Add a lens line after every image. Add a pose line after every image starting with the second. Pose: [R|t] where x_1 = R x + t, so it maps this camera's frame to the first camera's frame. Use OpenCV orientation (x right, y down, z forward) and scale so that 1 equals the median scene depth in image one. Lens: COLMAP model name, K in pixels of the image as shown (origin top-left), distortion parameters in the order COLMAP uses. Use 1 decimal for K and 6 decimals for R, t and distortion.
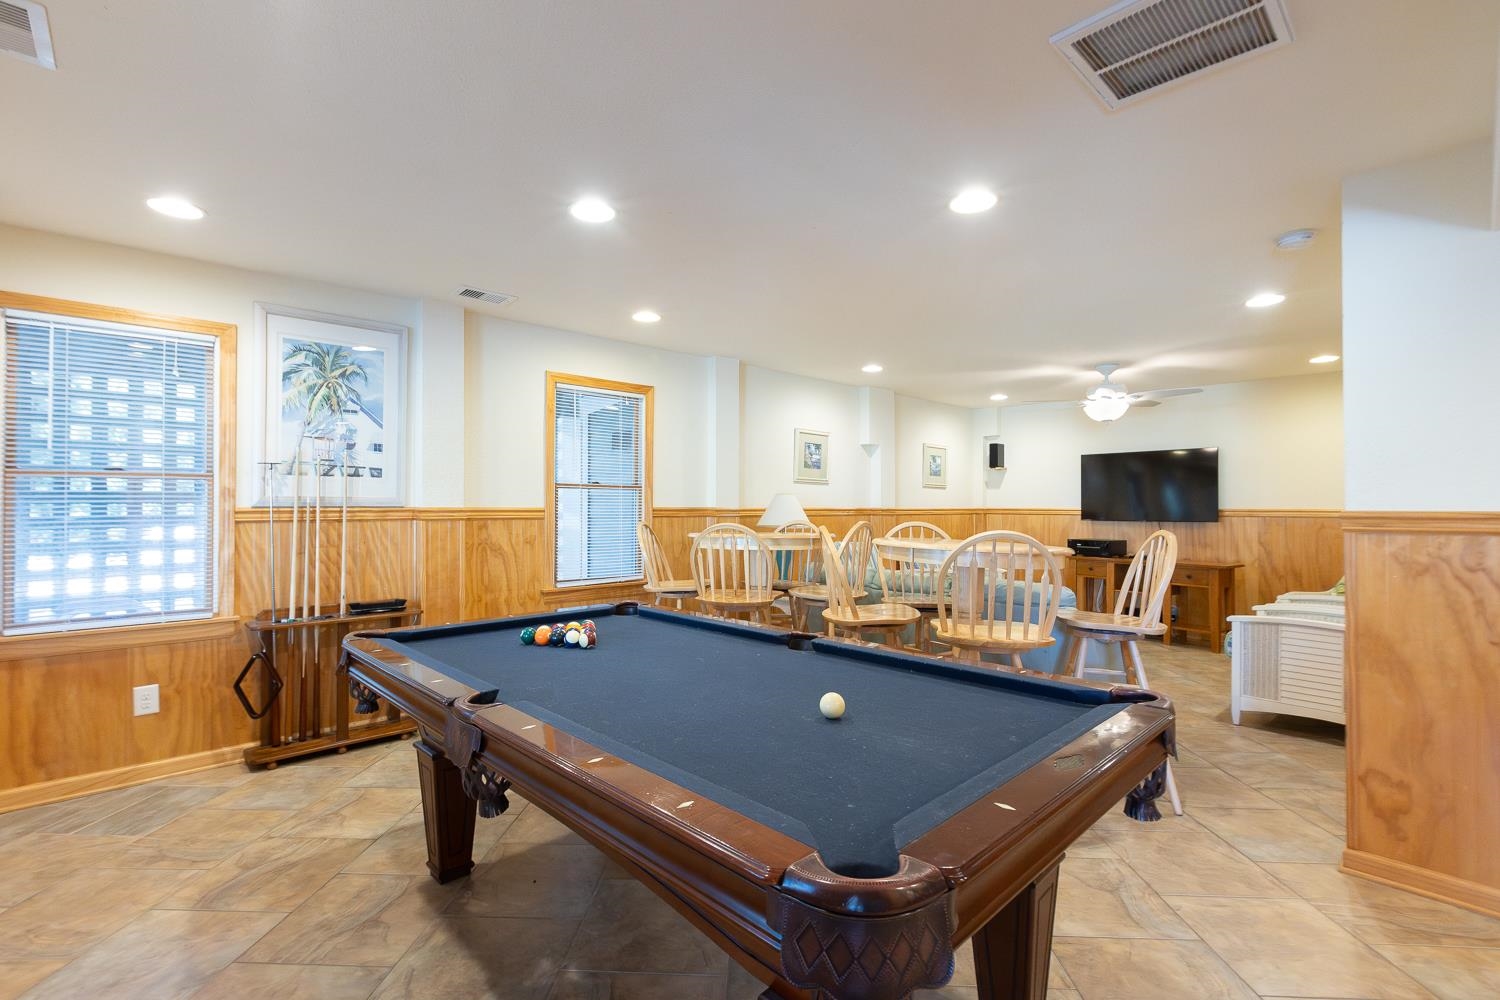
lens RADIAL K [[687.6, 0, 756.2], [0, 687.6, 504.7], [0, 0, 1]] dist [0.001157, 0.000707]
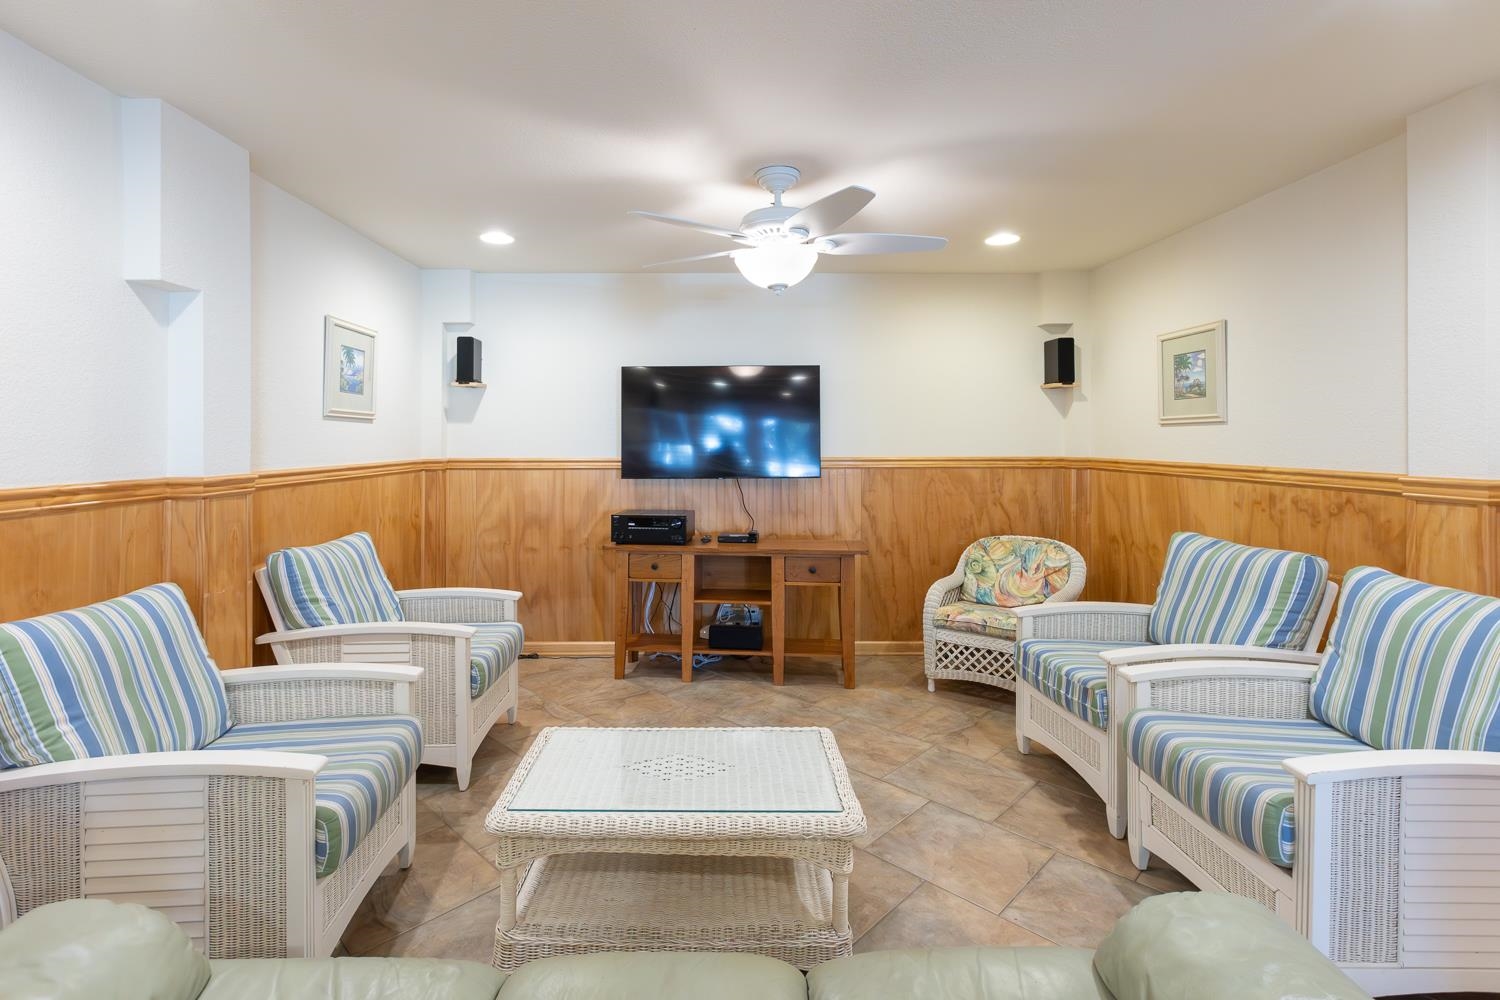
lens RADIAL K [[687.6, 0, 703.7], [0, 687.6, 438.9], [0, 0, 1]] dist [0.001157, 0.000707]
pose [[0.689908, -0.006735, 0.723866, 0.119124], [0.001446, 0.999968, 0.007927, -0.019239], [-0.723896, -0.004422, 0.689895, 0.668295]]
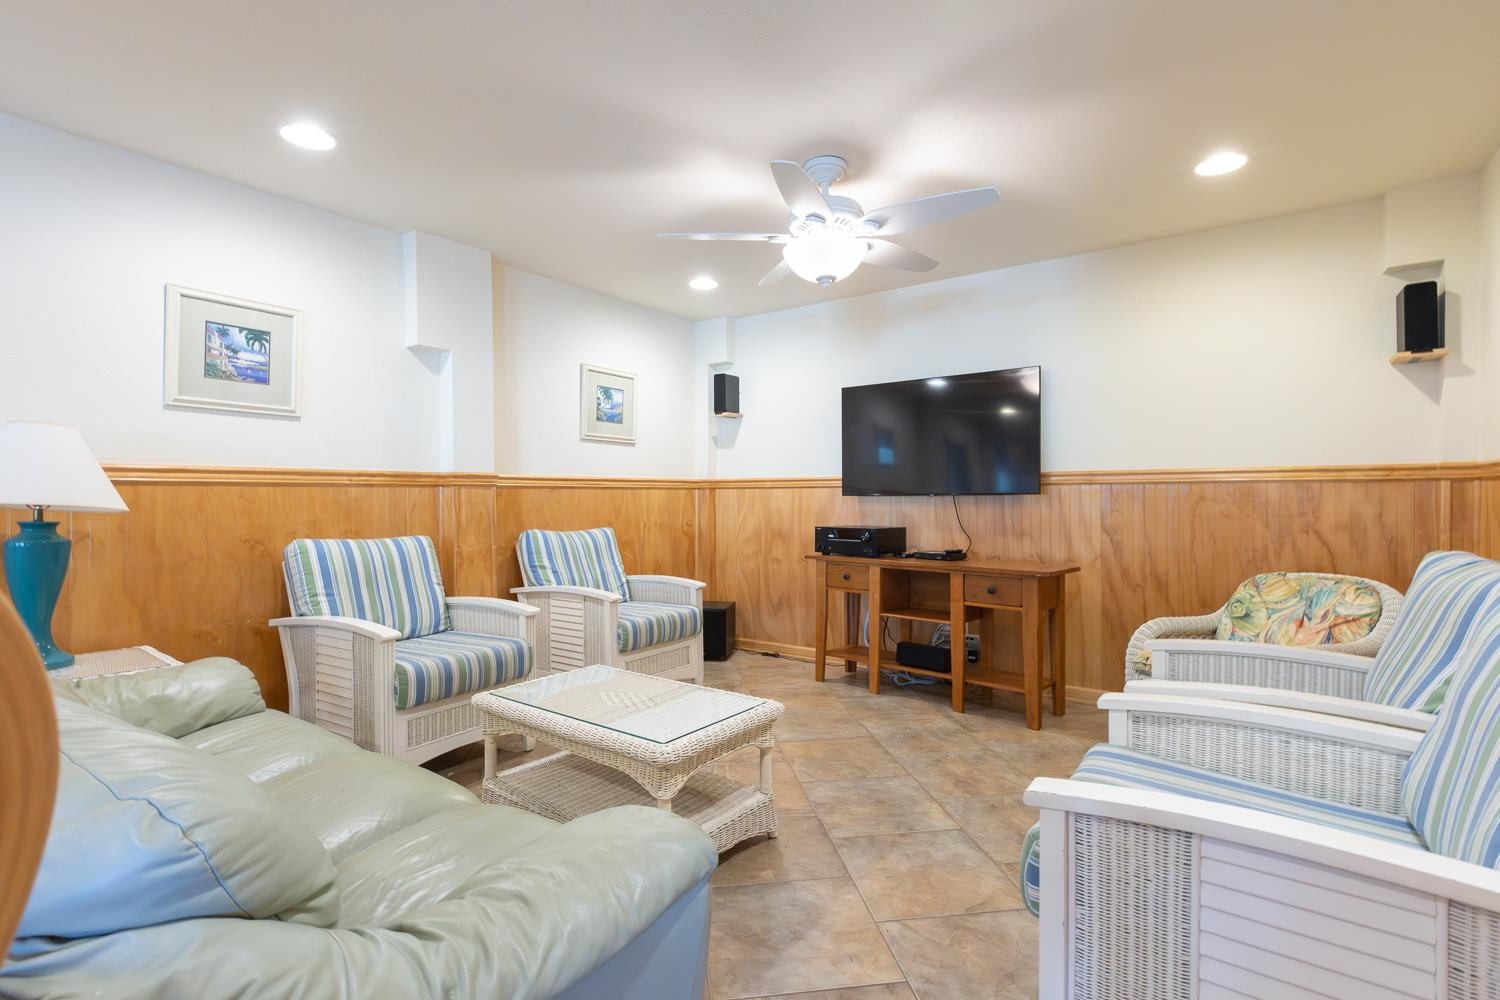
lens RADIAL K [[687.6, 0, 769.8], [0, 687.6, 506.4], [0, 0, 1]] dist [0.001157, 0.000707]
pose [[0.981575, -0.008988, 0.190866, 0.359274], [0.005717, 0.999827, 0.017682, 0.025984], [-0.190992, -0.016265, 0.981457, 0.505317]]
